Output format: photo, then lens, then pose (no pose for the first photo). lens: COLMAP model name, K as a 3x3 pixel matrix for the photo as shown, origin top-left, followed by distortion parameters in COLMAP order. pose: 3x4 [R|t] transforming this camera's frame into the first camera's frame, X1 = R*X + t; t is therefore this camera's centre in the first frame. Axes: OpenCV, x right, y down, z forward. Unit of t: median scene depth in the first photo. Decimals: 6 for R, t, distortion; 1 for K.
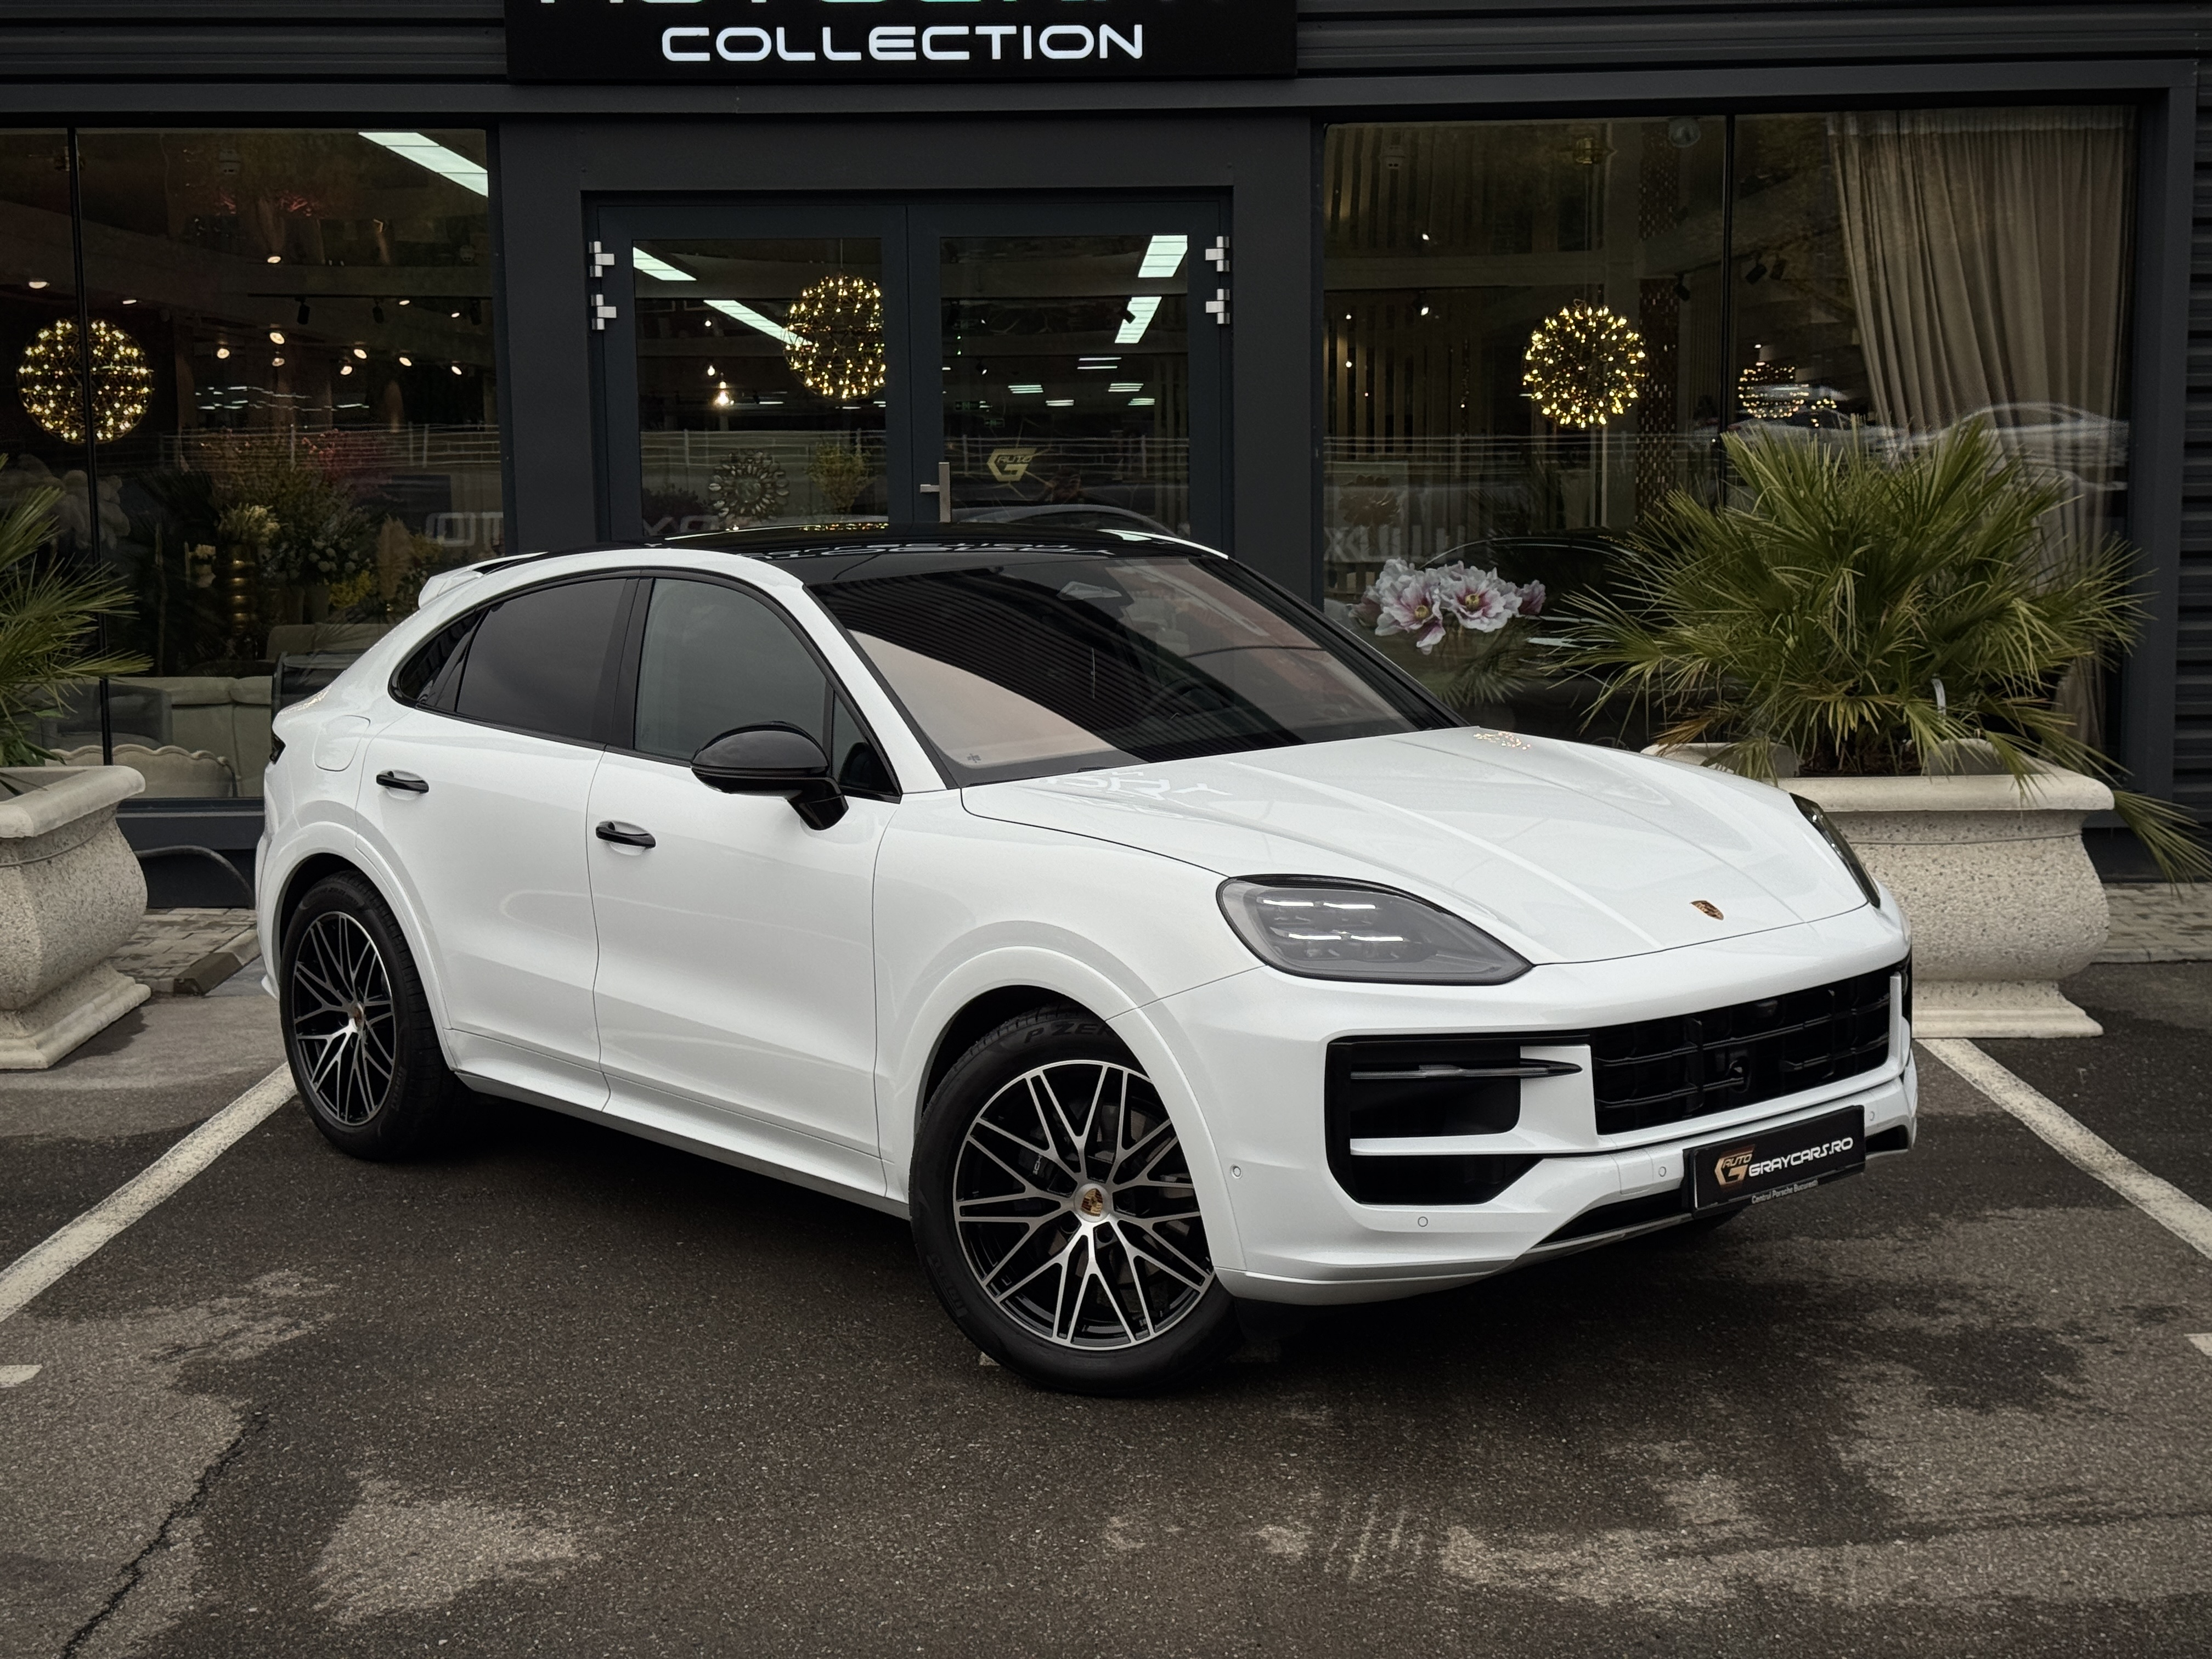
lens RADIAL K [[3073.1, 0, 1111.4], [0, 3073.1, 834.2], [0, 0, 1]] dist [0.178426, -0.351904]
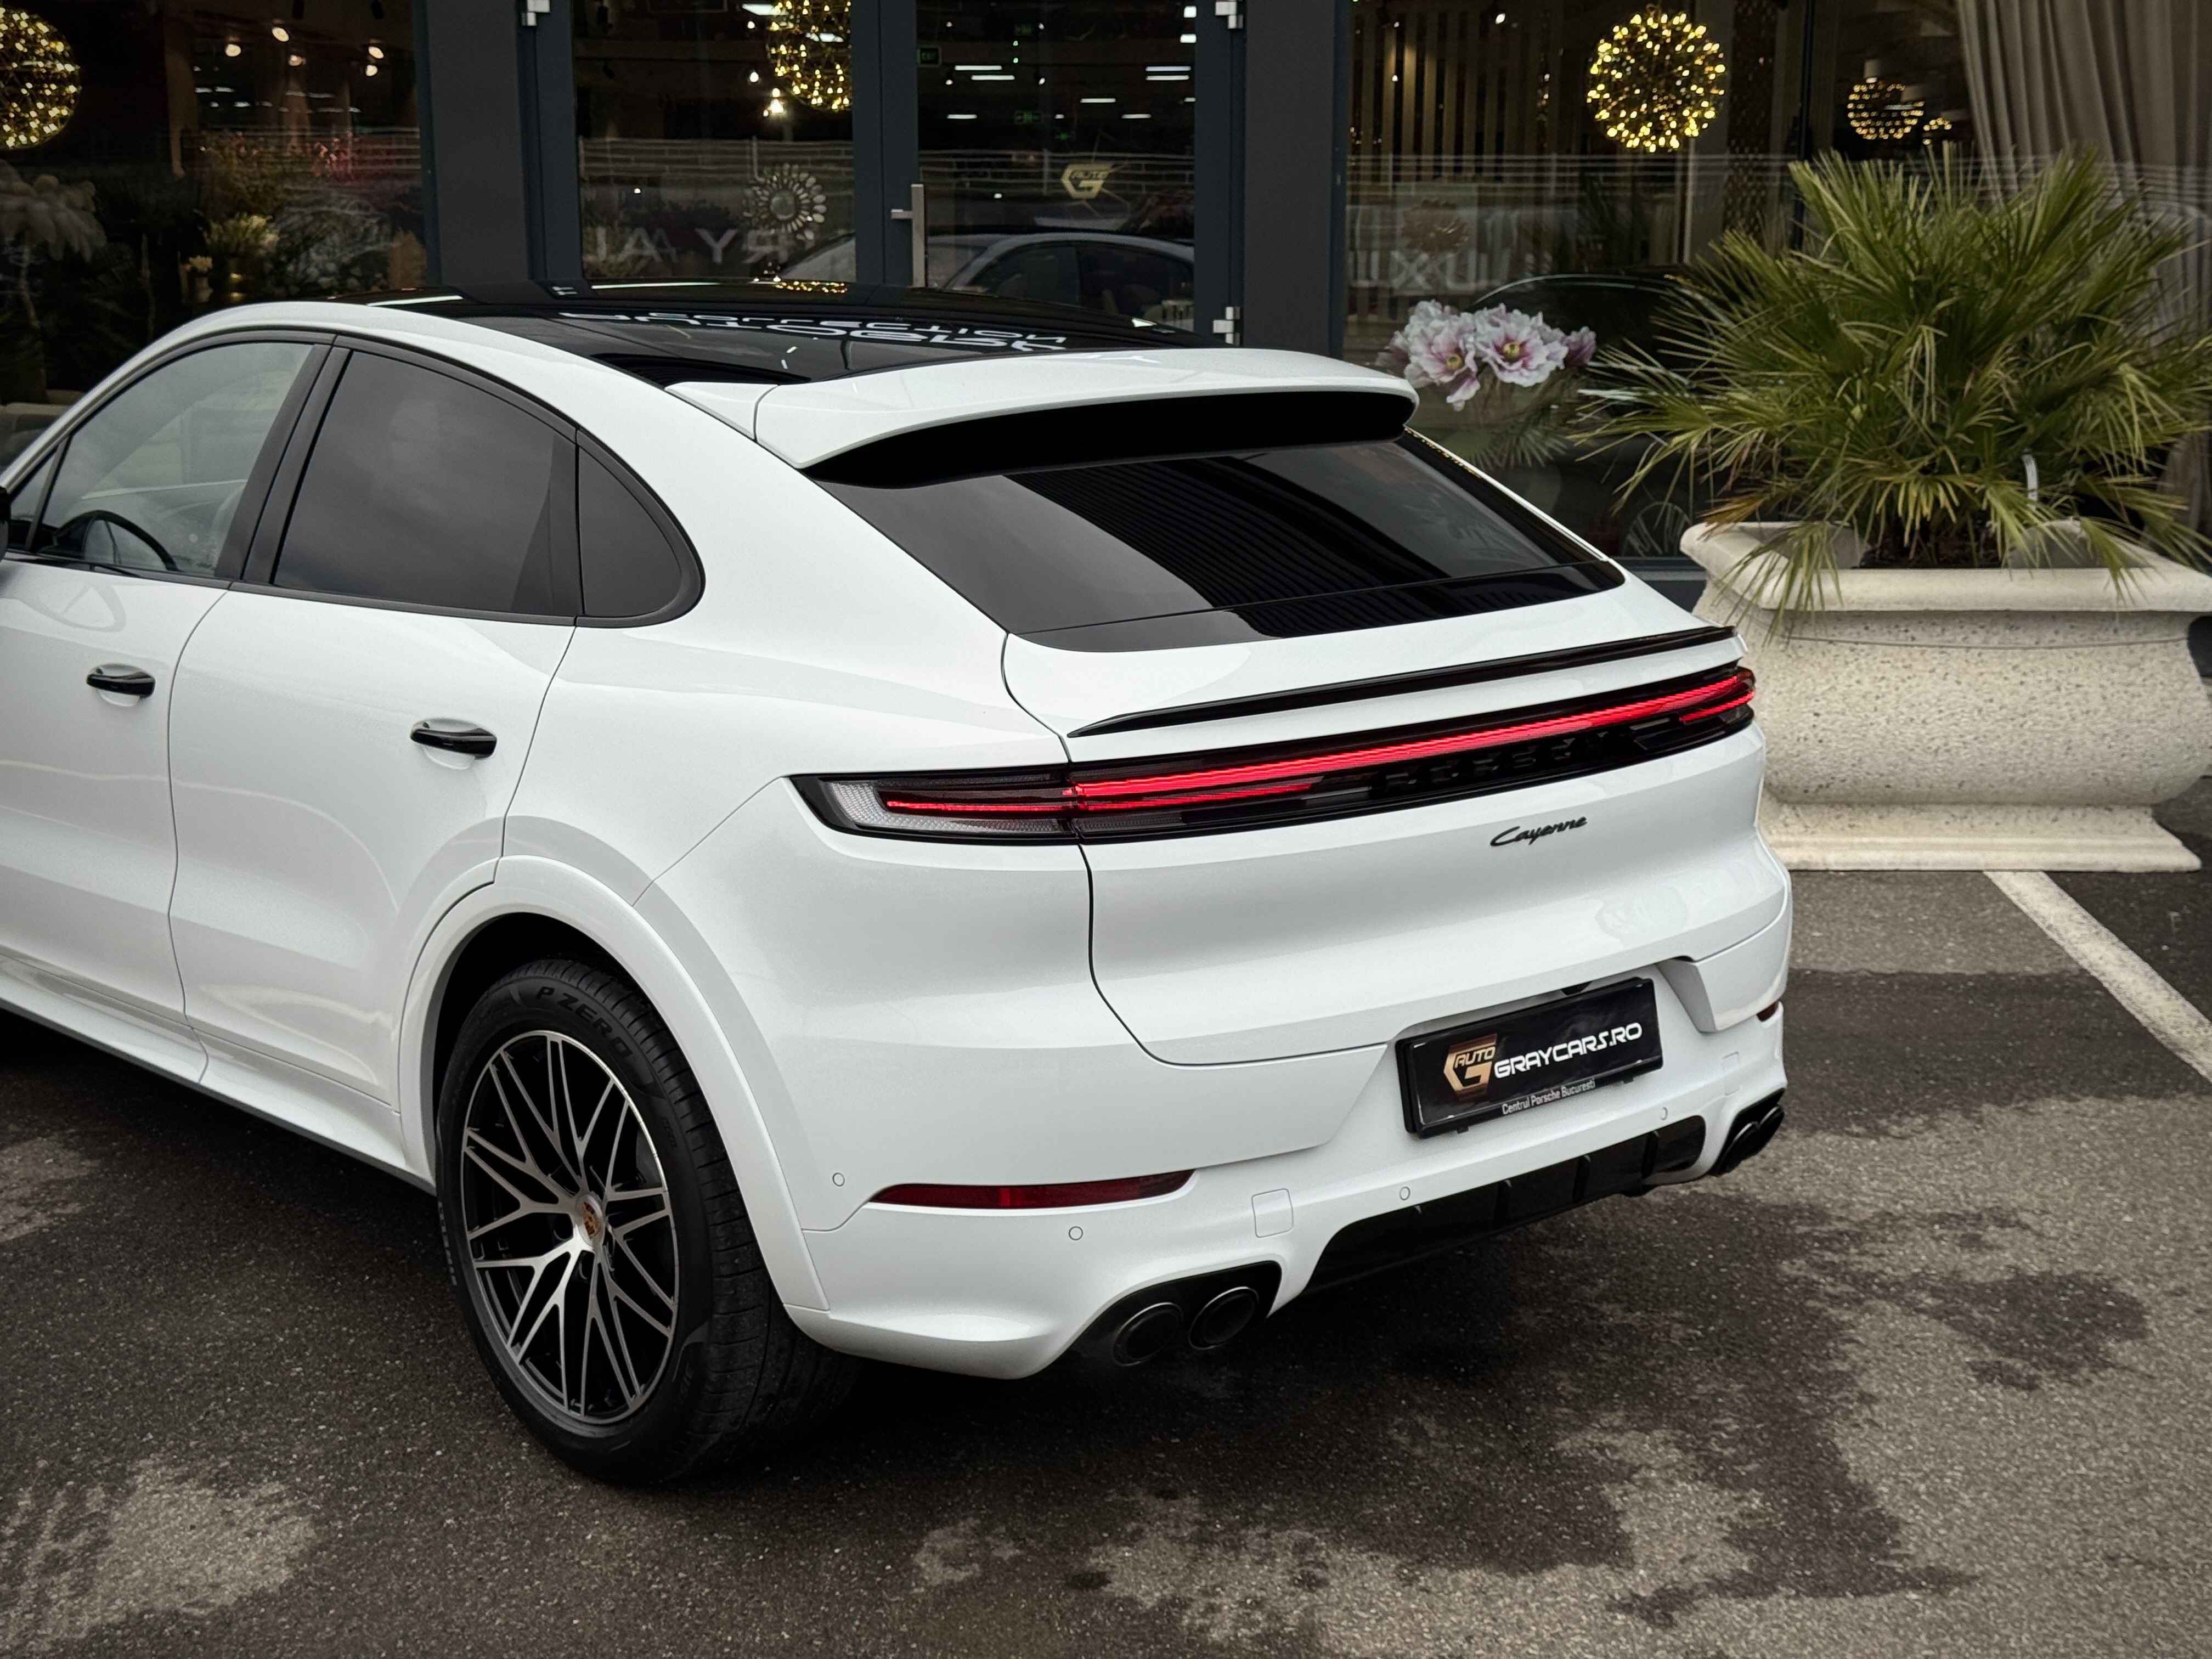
lens RADIAL K [[3078.7, 0, 1107.9], [0, 3078.7, 838.7], [0, 0, 1]] dist [0.187132, -0.419318]
pose [[0.999451, 0.018682, -0.027365, 0.036263], [-0.016151, 0.995813, 0.089973, -0.018174], [0.028932, -0.089482, 0.995568, 0.120318]]
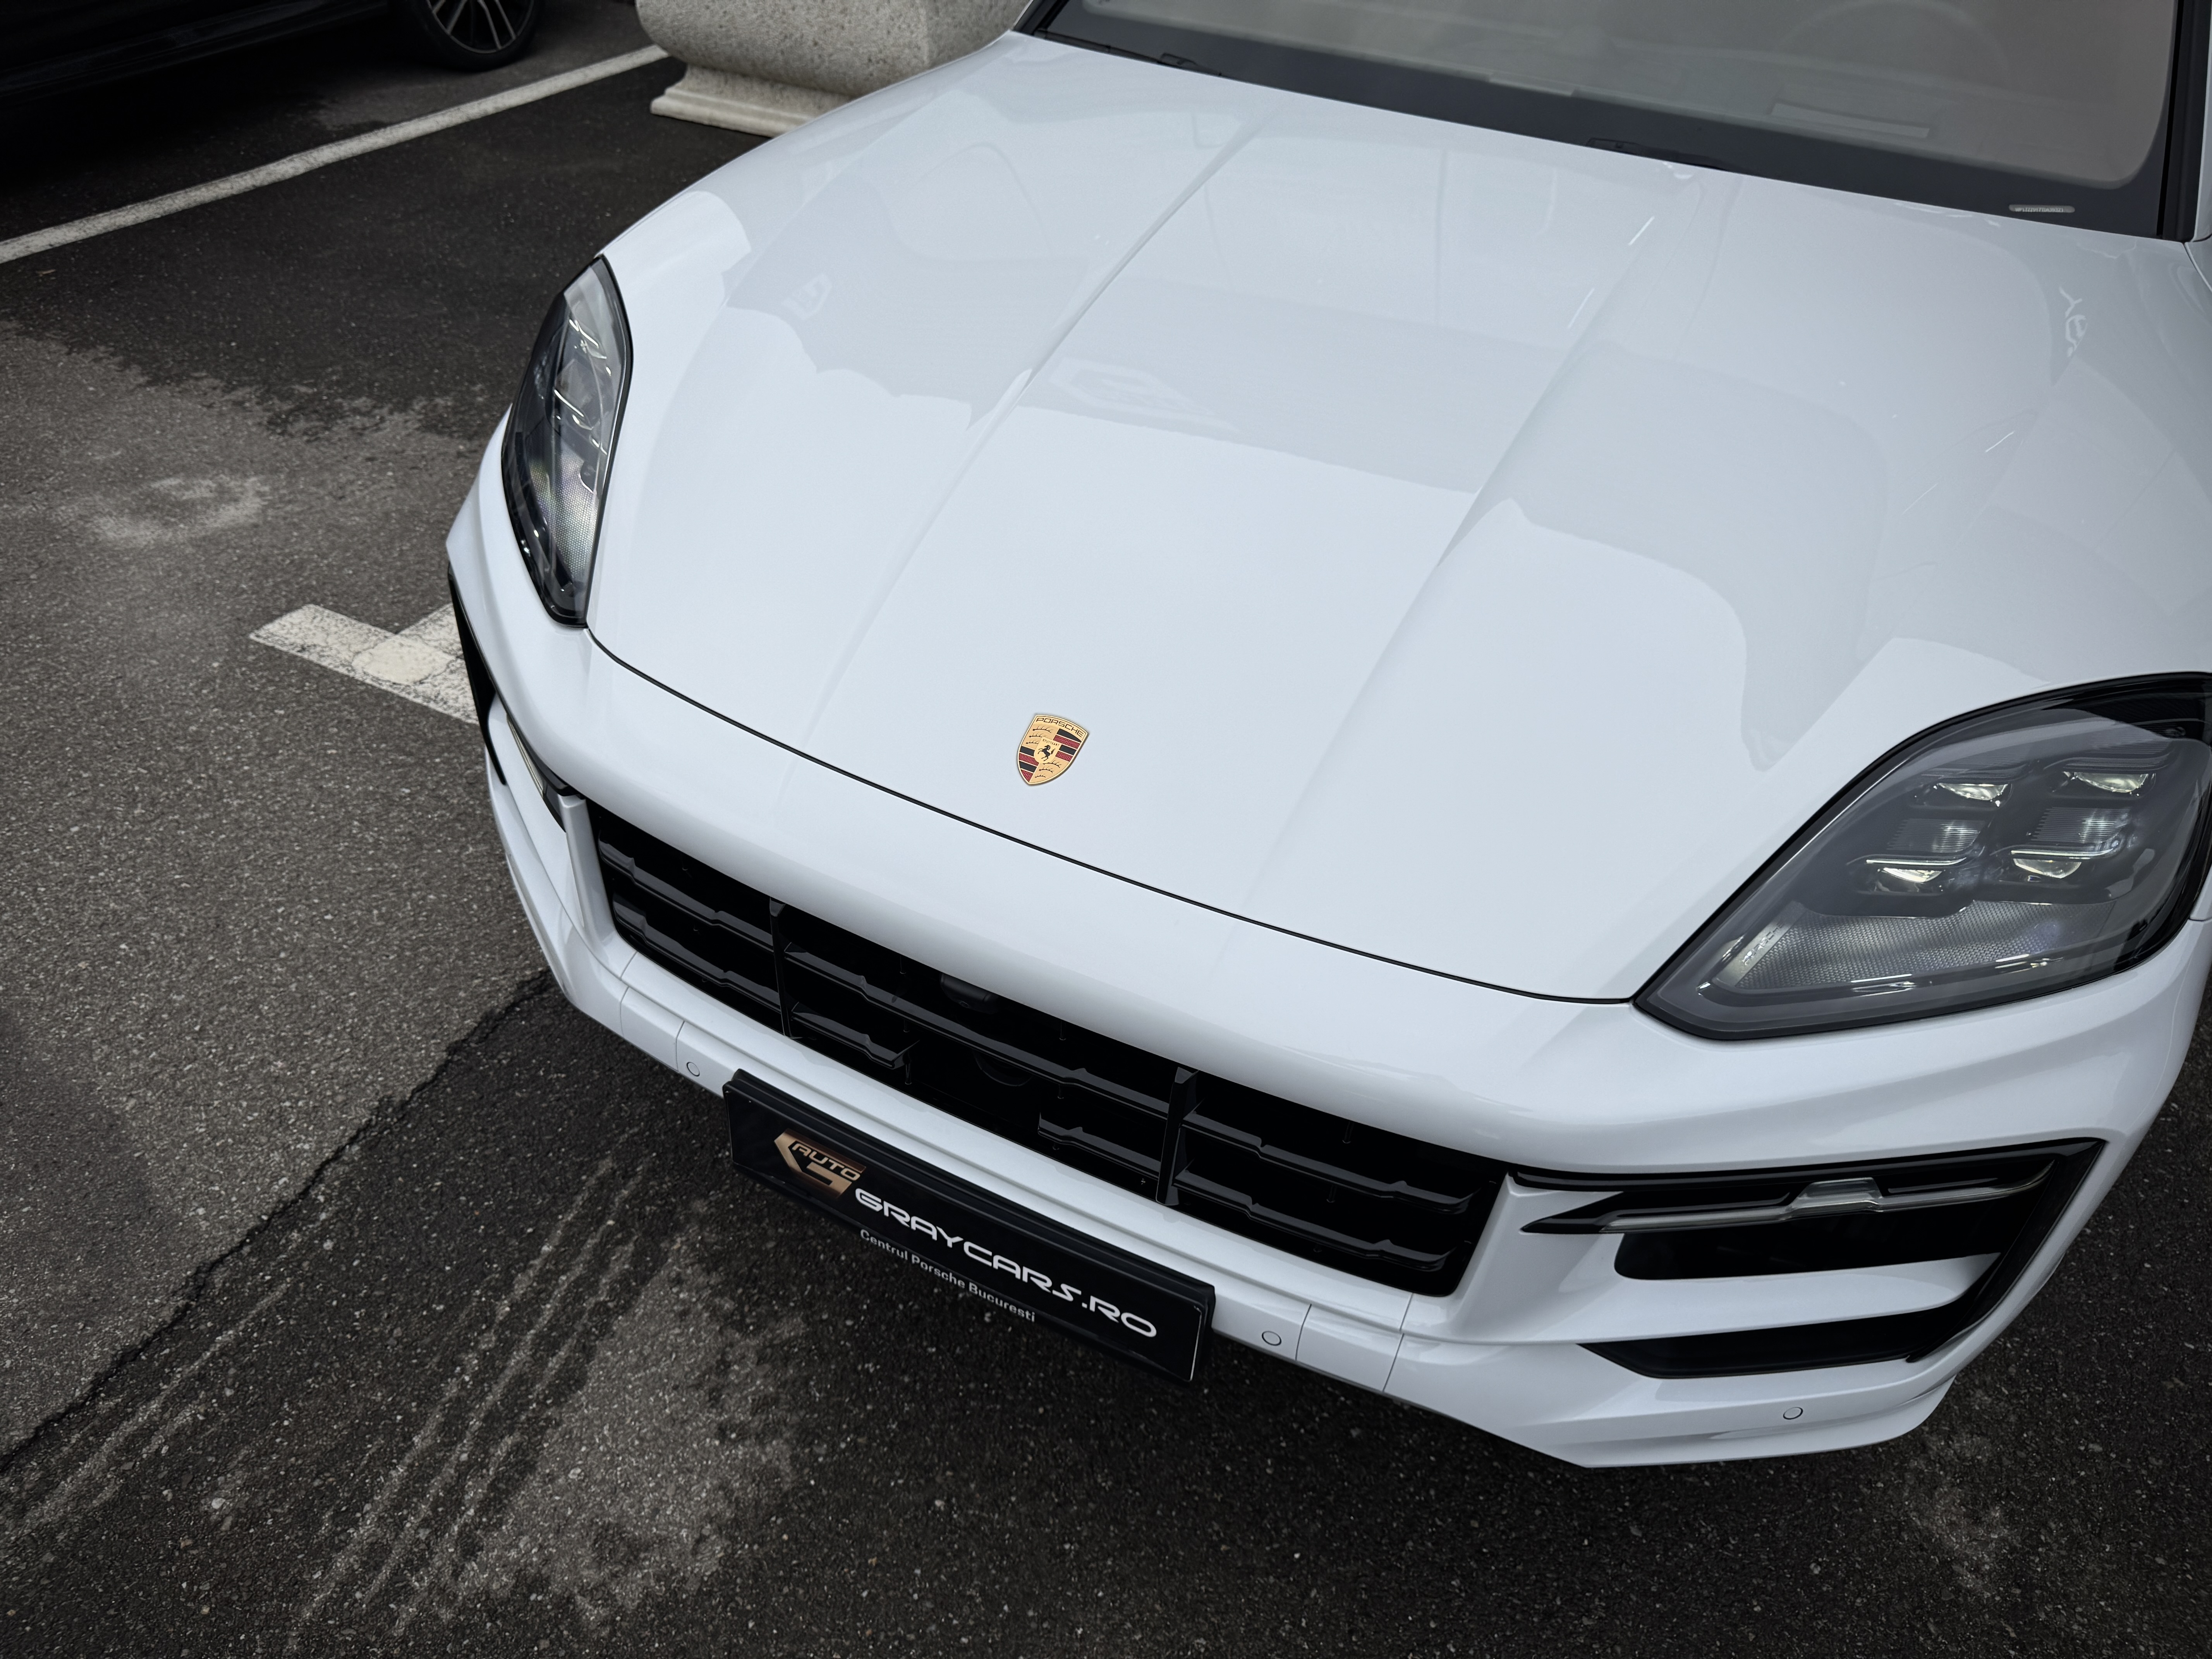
lens RADIAL K [[1565.0, 0, 1095.7], [0, 1565.0, 830.5], [0, 0, 1]] dist [0.062008, -0.084948]
pose [[0.888752, 0.333749, -0.314214, -0.022584], [-0.120540, 0.831515, 0.542266, -0.045864], [0.442255, -0.444065, 0.779241, 0.464240]]
